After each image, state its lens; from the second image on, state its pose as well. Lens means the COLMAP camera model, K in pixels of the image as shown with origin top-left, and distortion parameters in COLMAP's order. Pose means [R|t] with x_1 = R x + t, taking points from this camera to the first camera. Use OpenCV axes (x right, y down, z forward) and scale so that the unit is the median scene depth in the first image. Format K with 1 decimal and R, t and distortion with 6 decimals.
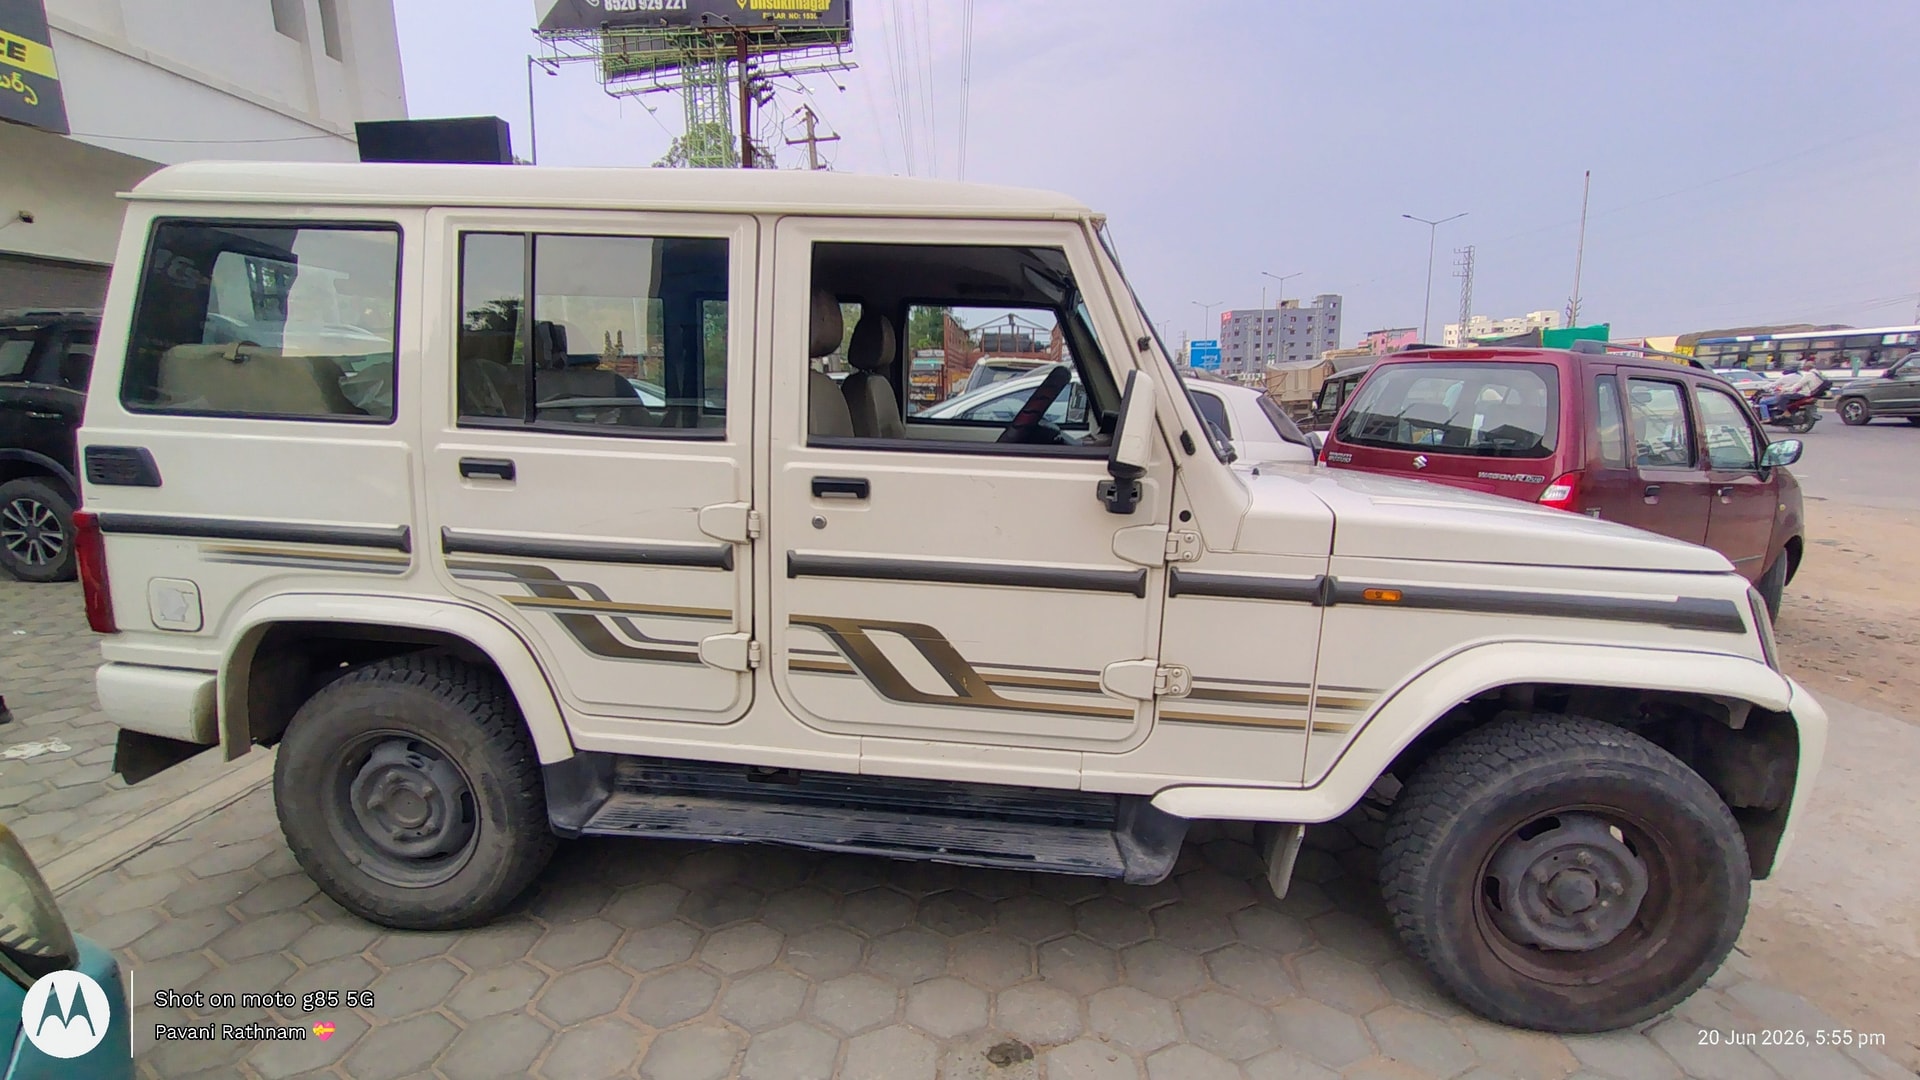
lens RADIAL K [[840.7, 0, 952.7], [0, 840.7, 559.0], [0, 0, 1]] dist [-0.001530, 0.000636]
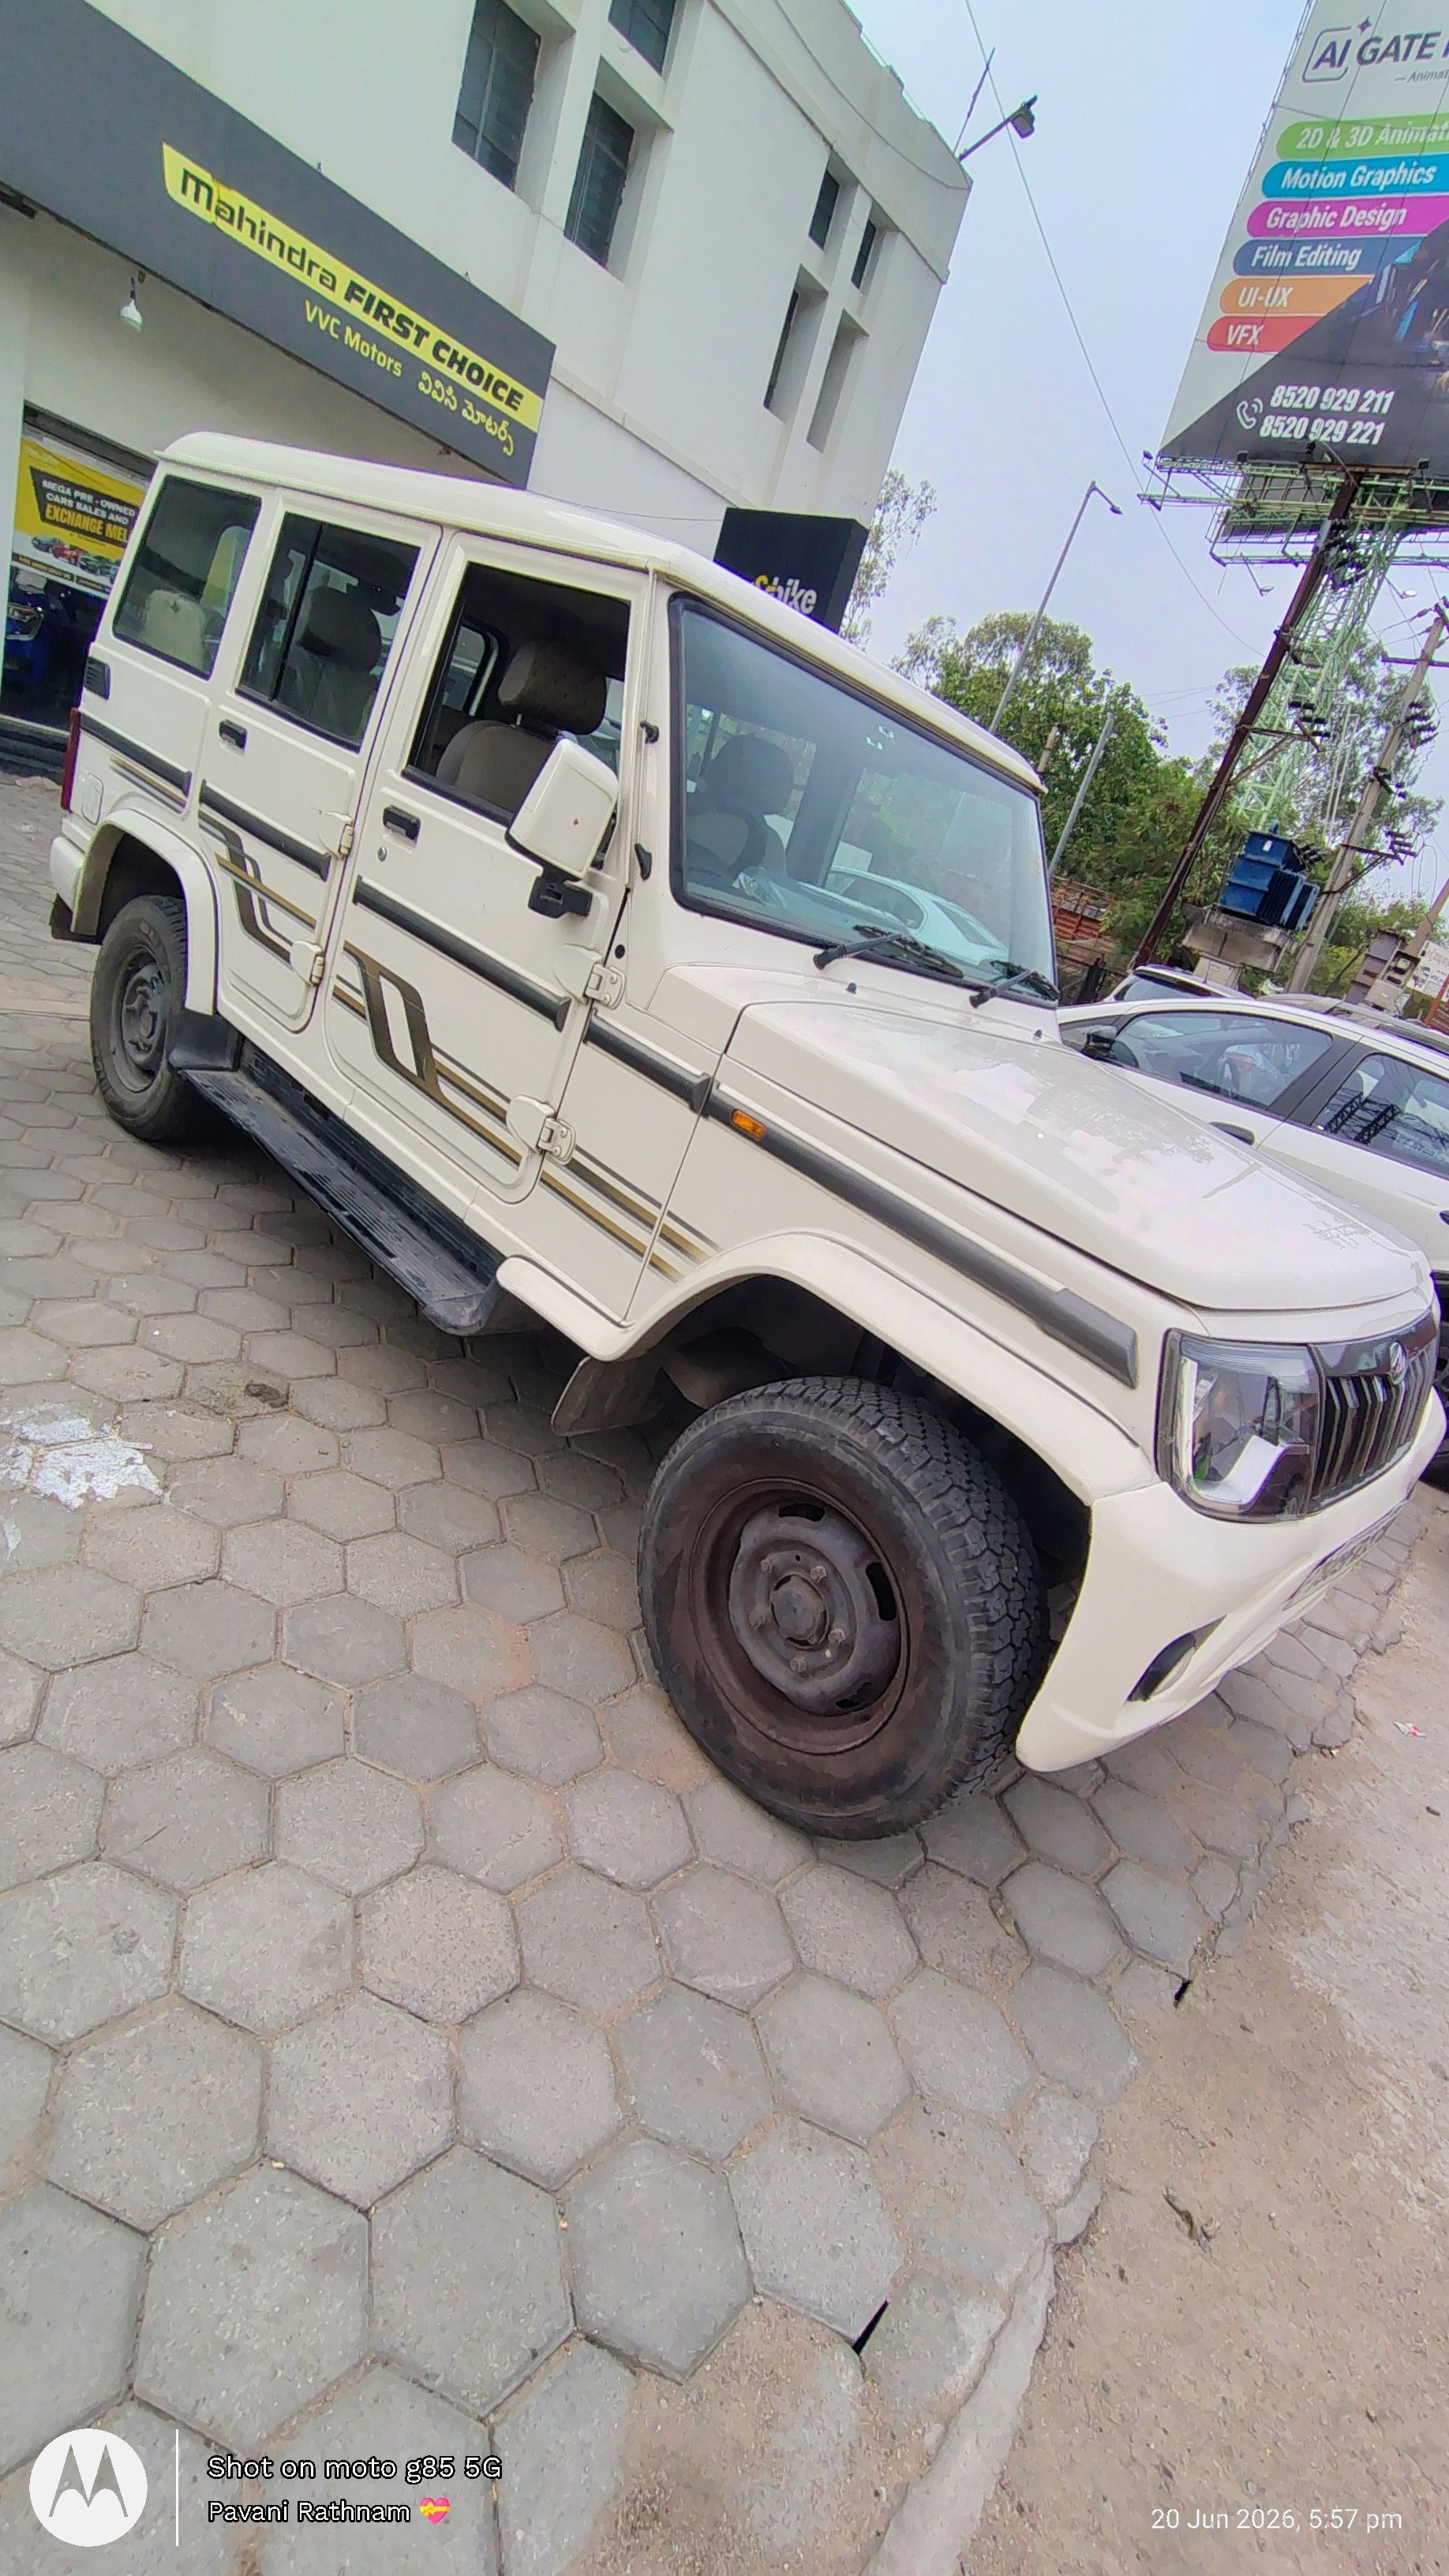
lens RADIAL K [[1127.9, 0, 724.5], [0, 1127.9, 1288.0], [0, 0, 1]] dist [-0.001530, 0.000636]
pose [[0.745679, 0.454943, -0.486816, 0.988448], [-0.421487, 0.887933, 0.184186, -0.004067], [0.516054, 0.067843, 0.853865, 0.111574]]
